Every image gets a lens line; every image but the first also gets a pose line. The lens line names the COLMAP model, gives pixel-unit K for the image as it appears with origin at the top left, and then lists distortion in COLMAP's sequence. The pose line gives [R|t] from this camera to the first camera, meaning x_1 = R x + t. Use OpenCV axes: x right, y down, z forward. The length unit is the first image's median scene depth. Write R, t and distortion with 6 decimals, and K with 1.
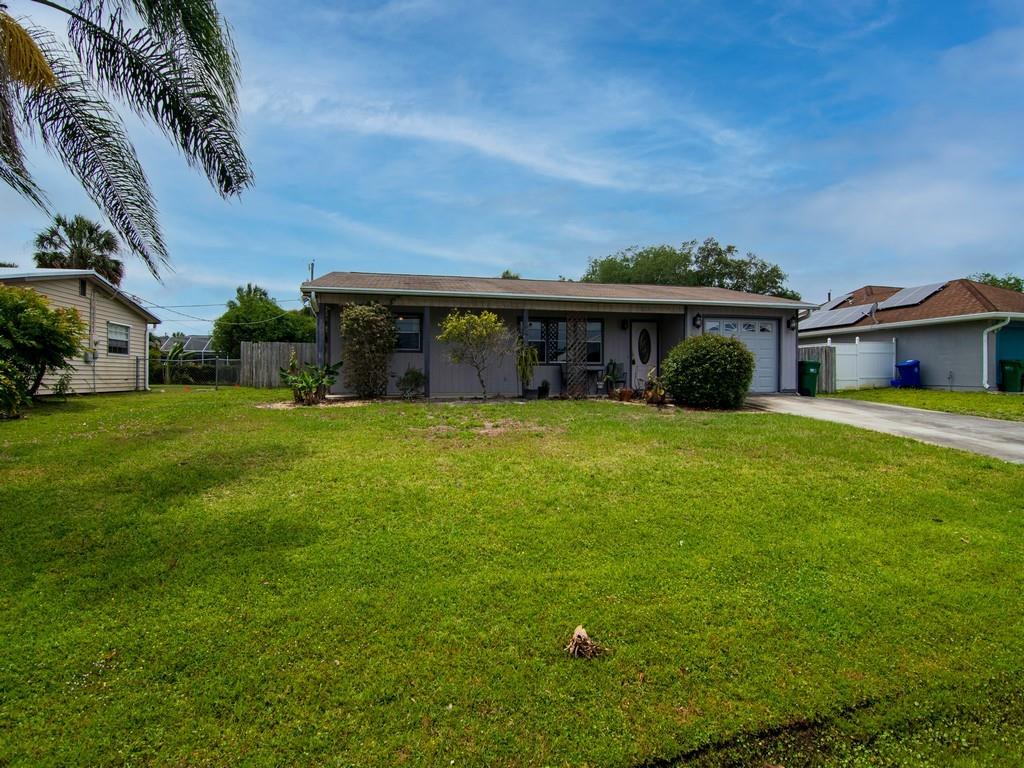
lens RADIAL K [[494.2, 0, 505.7], [0, 494.2, 386.9], [0, 0, 1]] dist [0.009812, -0.013726]
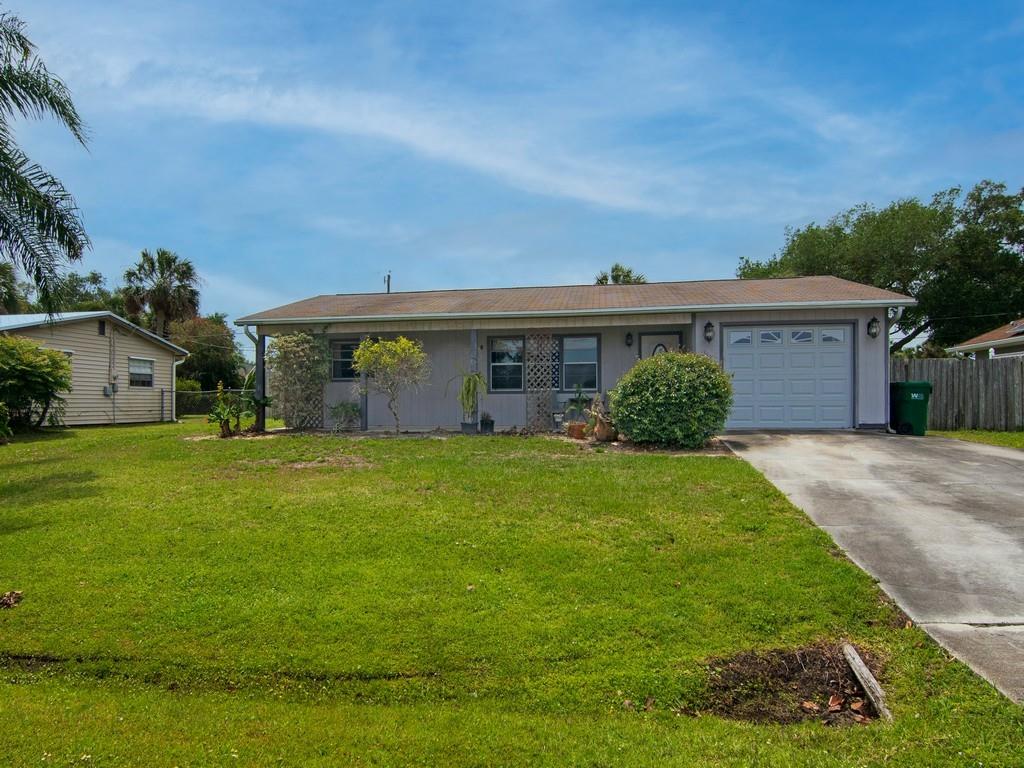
lens RADIAL K [[696.2, 0, 512.0], [0, 696.2, 384.0], [0, 0, 1]] dist [0.001600, 0.000189]
pose [[0.929439, -0.015278, -0.368660, 0.485415], [-0.001369, 0.998993, -0.044852, -0.007093], [0.368974, 0.042192, 0.928481, -0.081952]]
